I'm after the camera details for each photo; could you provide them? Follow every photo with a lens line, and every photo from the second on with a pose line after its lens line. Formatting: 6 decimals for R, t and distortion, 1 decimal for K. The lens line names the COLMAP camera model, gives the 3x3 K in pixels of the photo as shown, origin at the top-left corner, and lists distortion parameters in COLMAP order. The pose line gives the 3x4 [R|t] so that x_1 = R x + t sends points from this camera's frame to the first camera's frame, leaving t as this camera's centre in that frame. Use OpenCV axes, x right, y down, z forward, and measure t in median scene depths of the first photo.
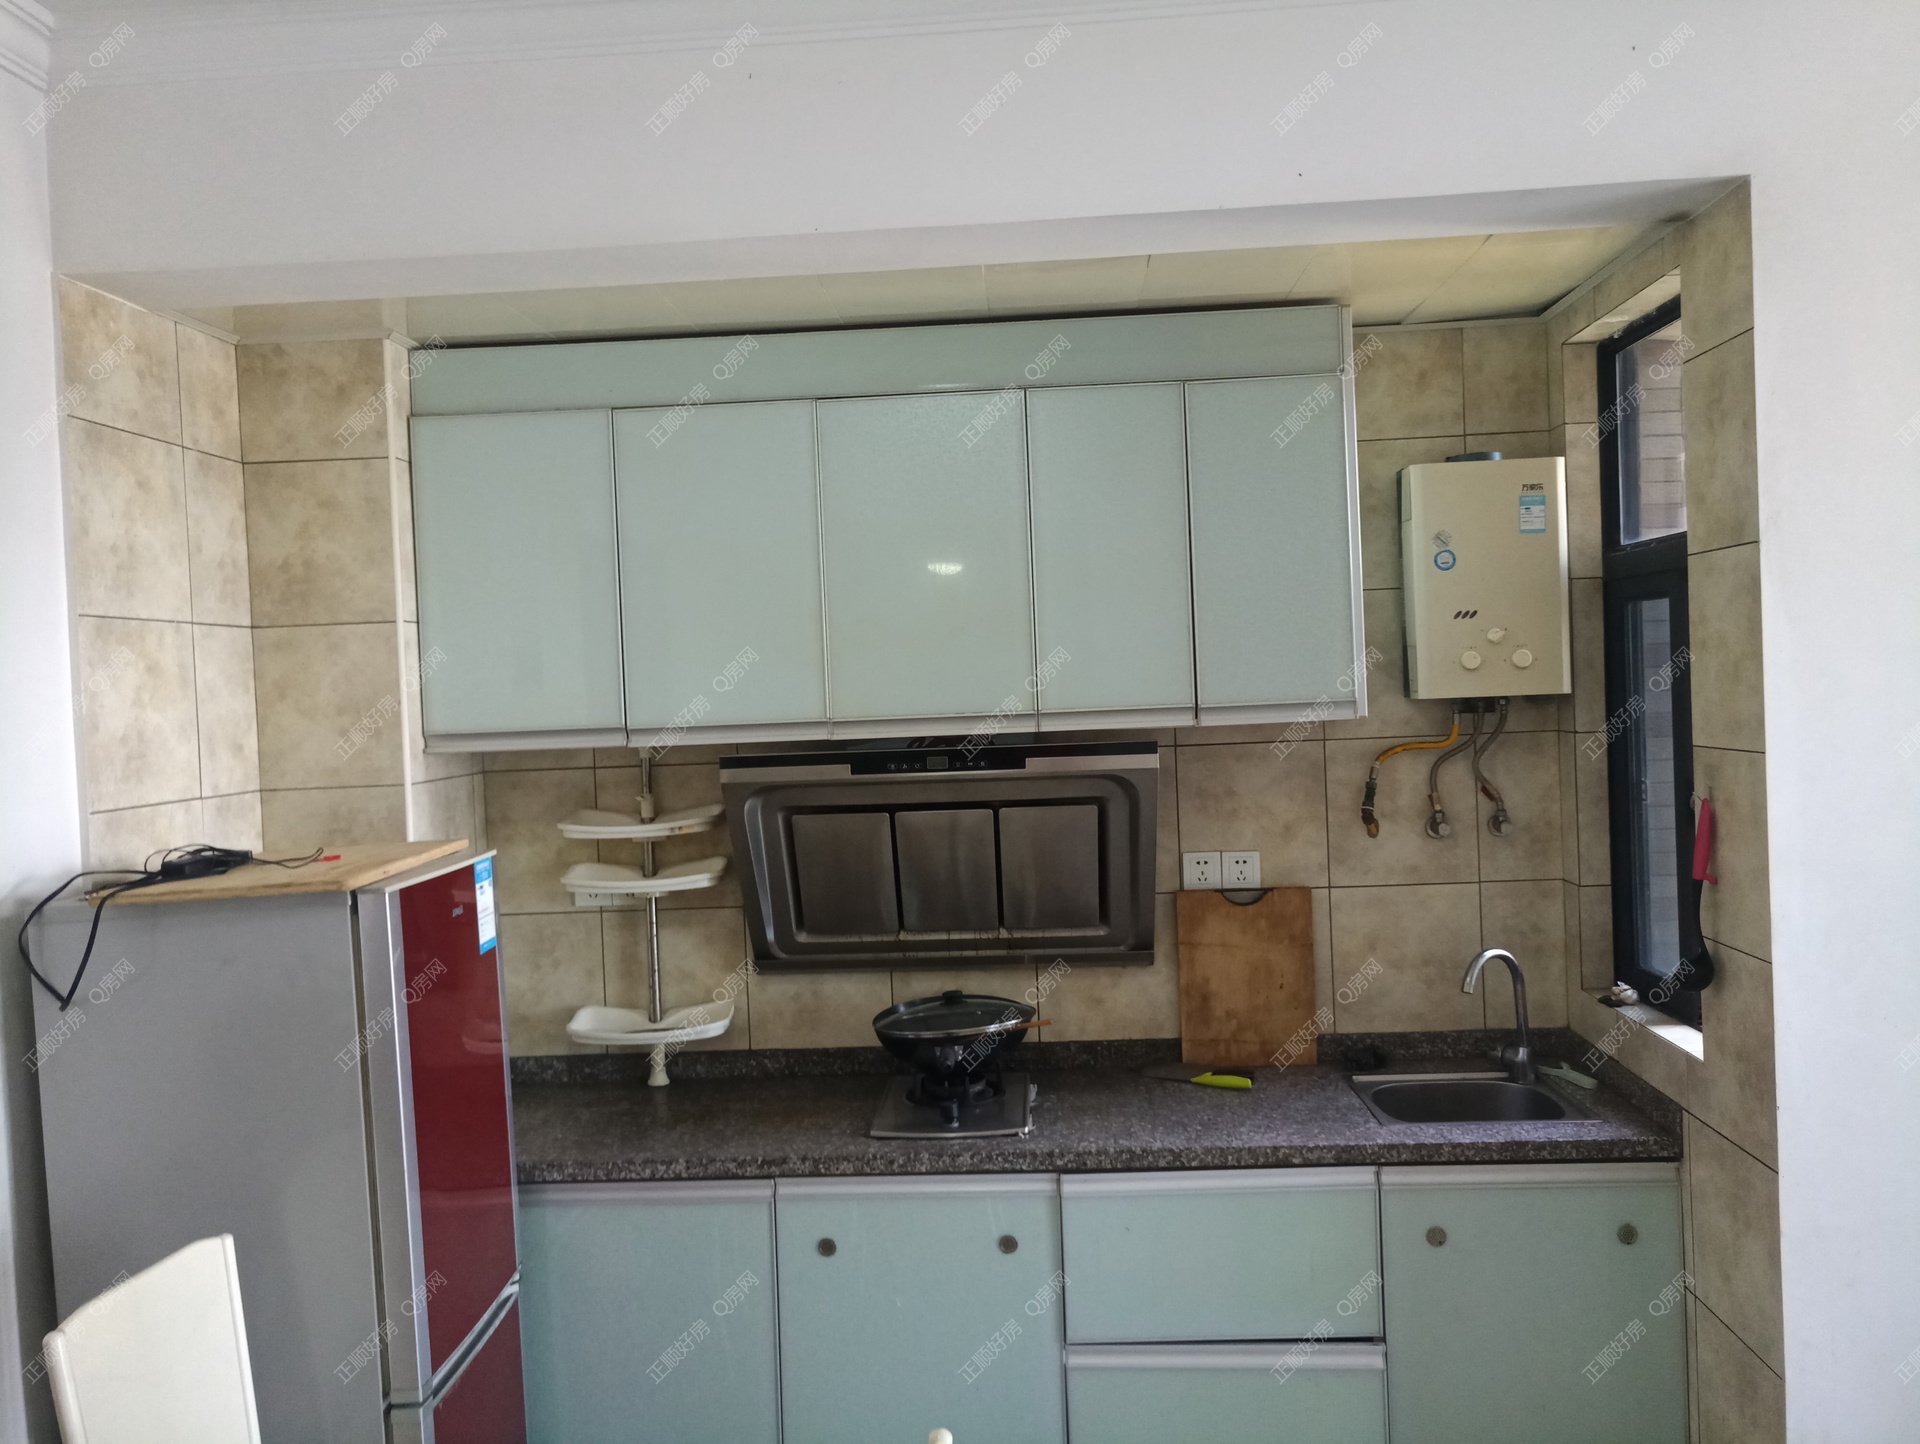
lens RADIAL K [[1466.8, 0, 959.2], [0, 1466.8, 725.5], [0, 0, 1]] dist [0.006947, 0.004249]
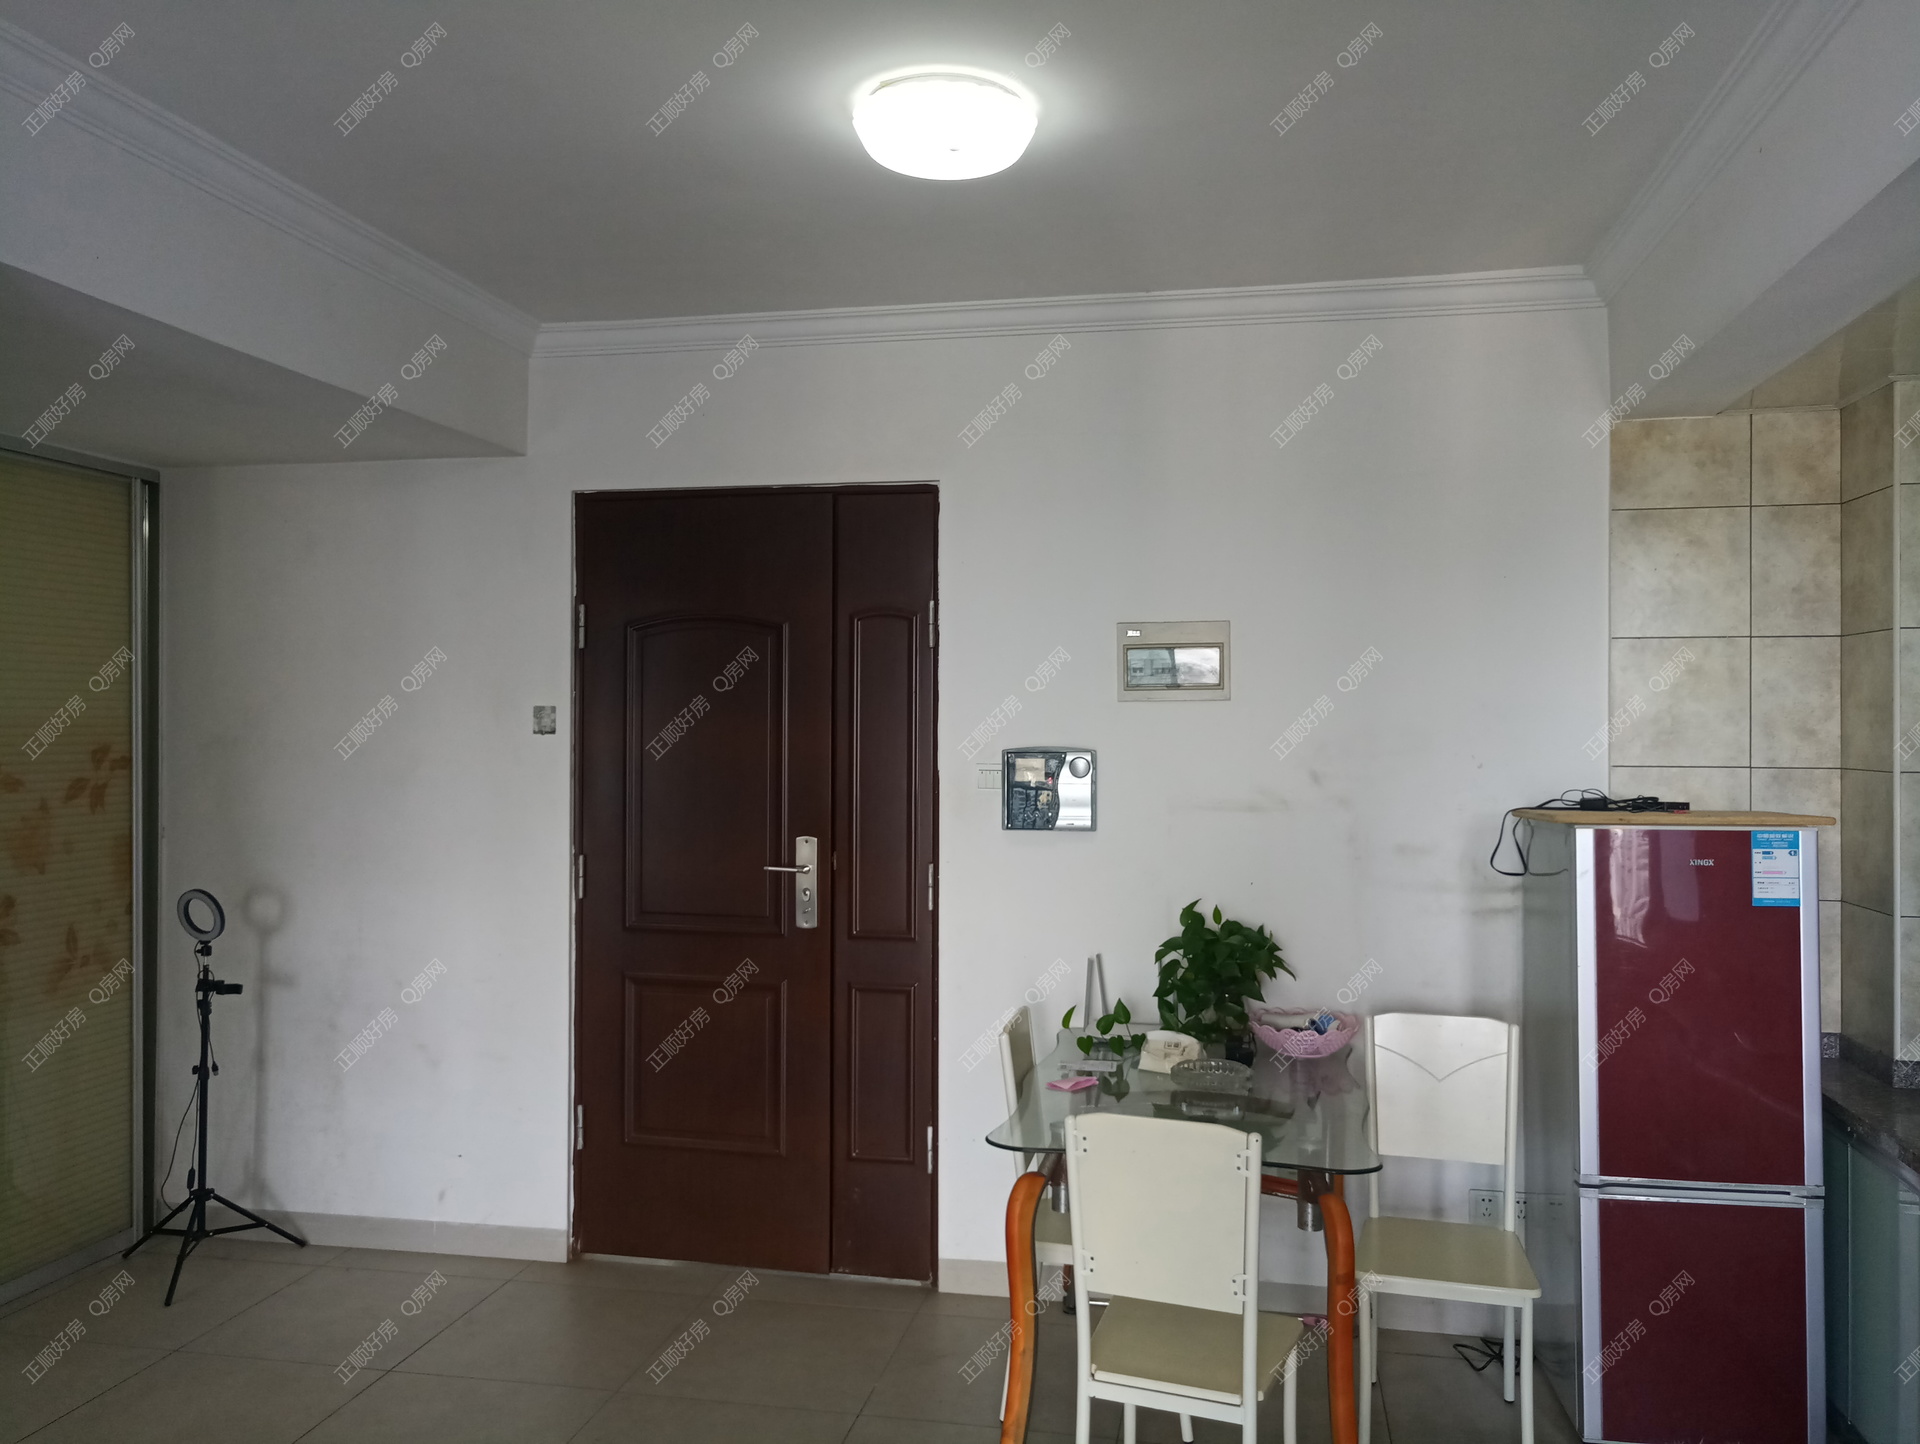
lens RADIAL K [[1466.8, 0, 960.4], [0, 1466.8, 716.2], [0, 0, 1]] dist [0.006947, 0.004249]
pose [[-0.142581, 0.037428, -0.989075, 0.899302], [-0.021185, 0.998940, 0.040855, -0.036172], [0.989556, 0.026779, -0.141637, 0.470626]]
